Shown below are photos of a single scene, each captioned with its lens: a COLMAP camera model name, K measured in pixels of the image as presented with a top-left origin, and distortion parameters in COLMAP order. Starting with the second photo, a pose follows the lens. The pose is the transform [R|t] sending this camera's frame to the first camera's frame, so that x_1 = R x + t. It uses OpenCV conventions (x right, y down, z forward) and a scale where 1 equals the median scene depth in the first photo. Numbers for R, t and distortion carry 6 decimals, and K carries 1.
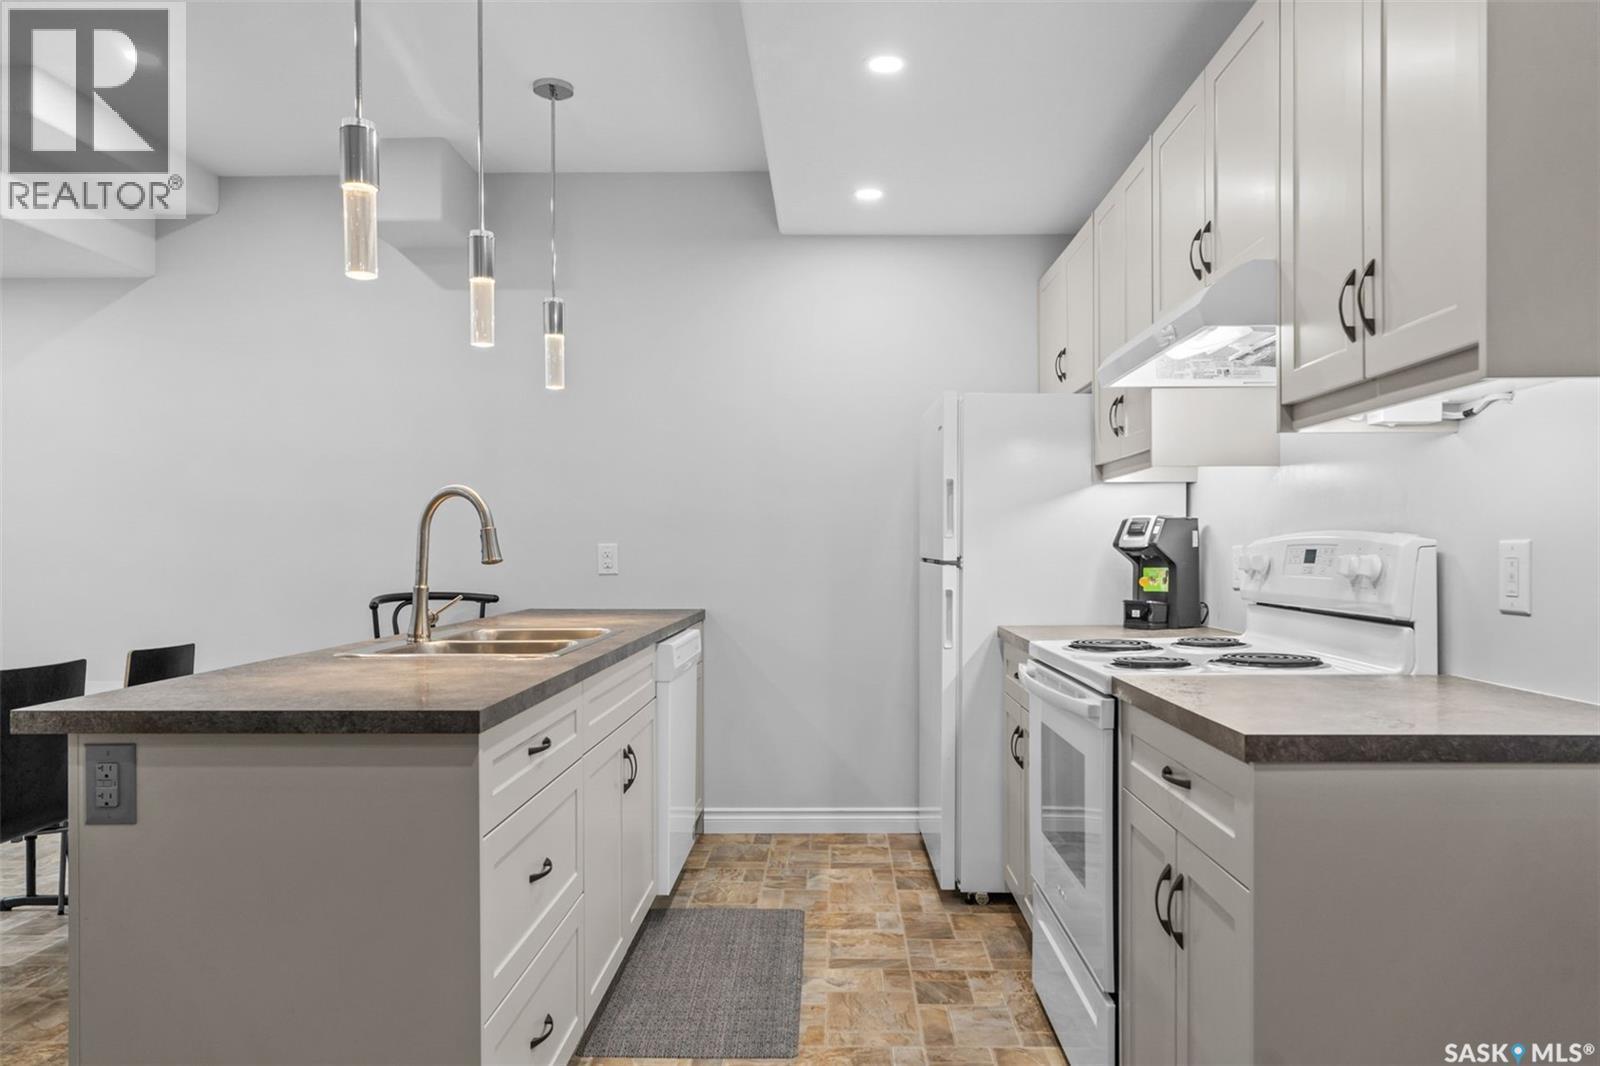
lens RADIAL K [[1044.1, 0, 800.0], [0, 1044.1, 533.0], [0, 0, 1]] dist [-0.000608, -0.000087]
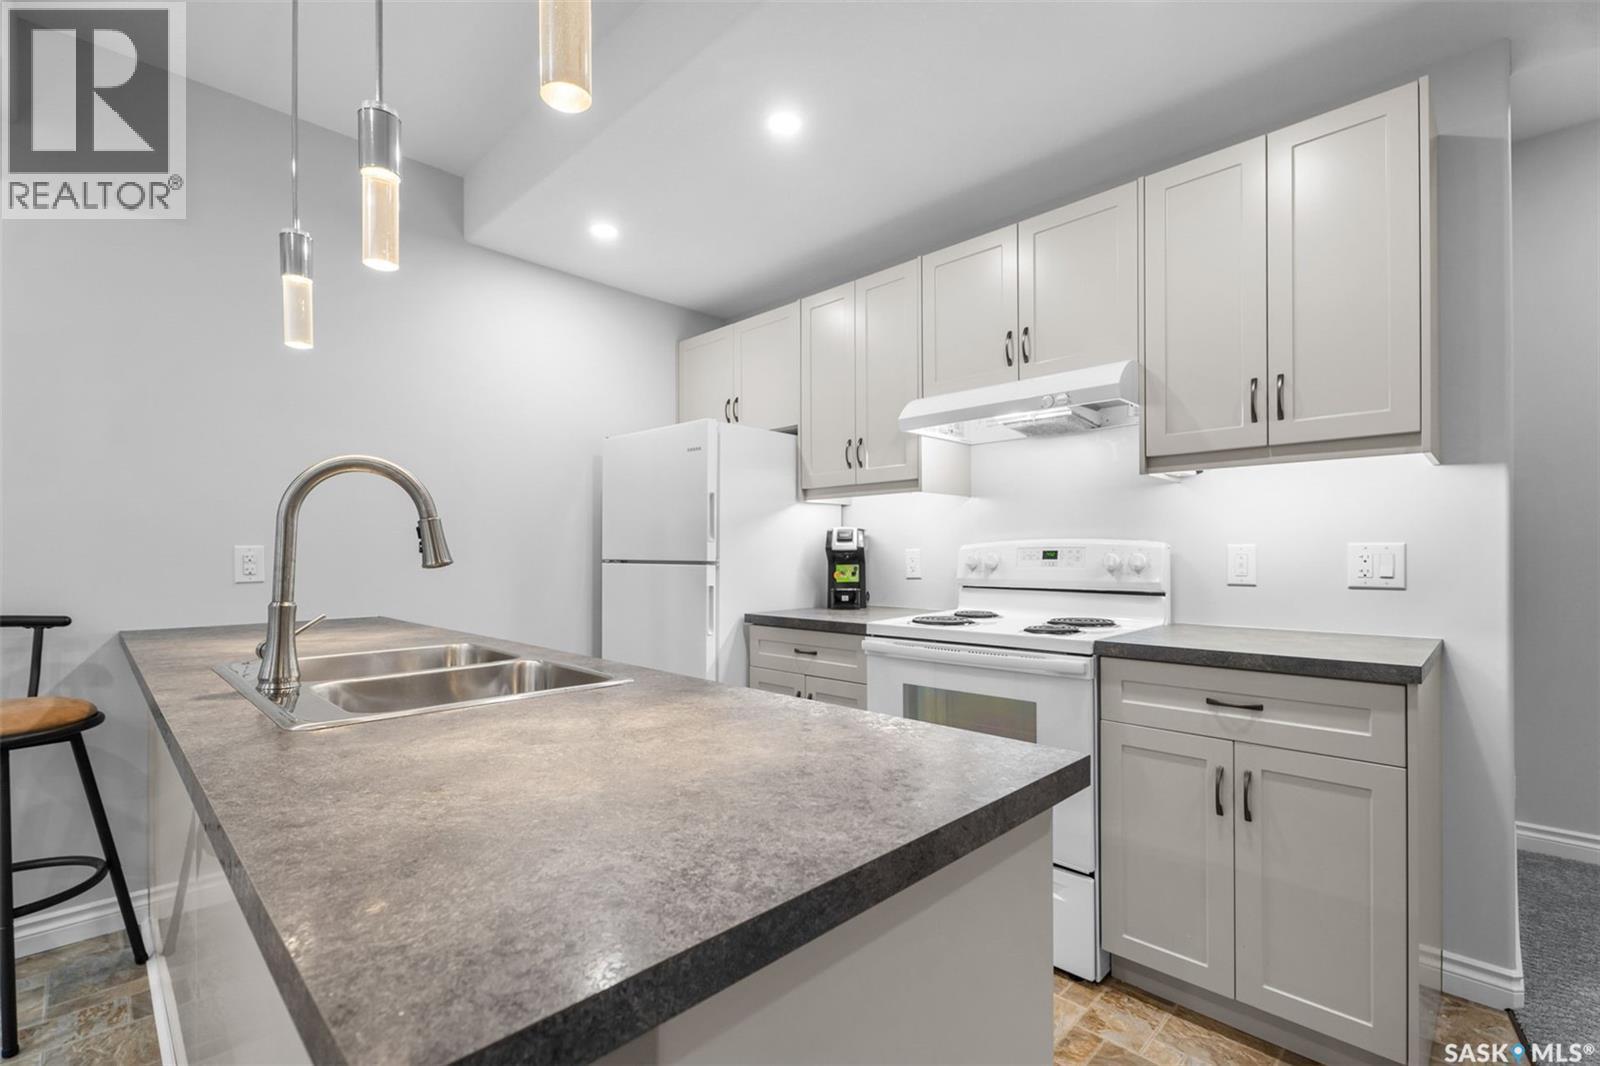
lens RADIAL K [[719.8, 0, 800.0], [0, 719.8, 533.0], [0, 0, 1]] dist [0.007631, 0.000110]
pose [[0.683131, 0.021273, 0.729986, -0.403351], [-0.009427, 0.999749, -0.020313, 0.010729], [-0.730235, 0.006994, 0.683160, 0.385029]]
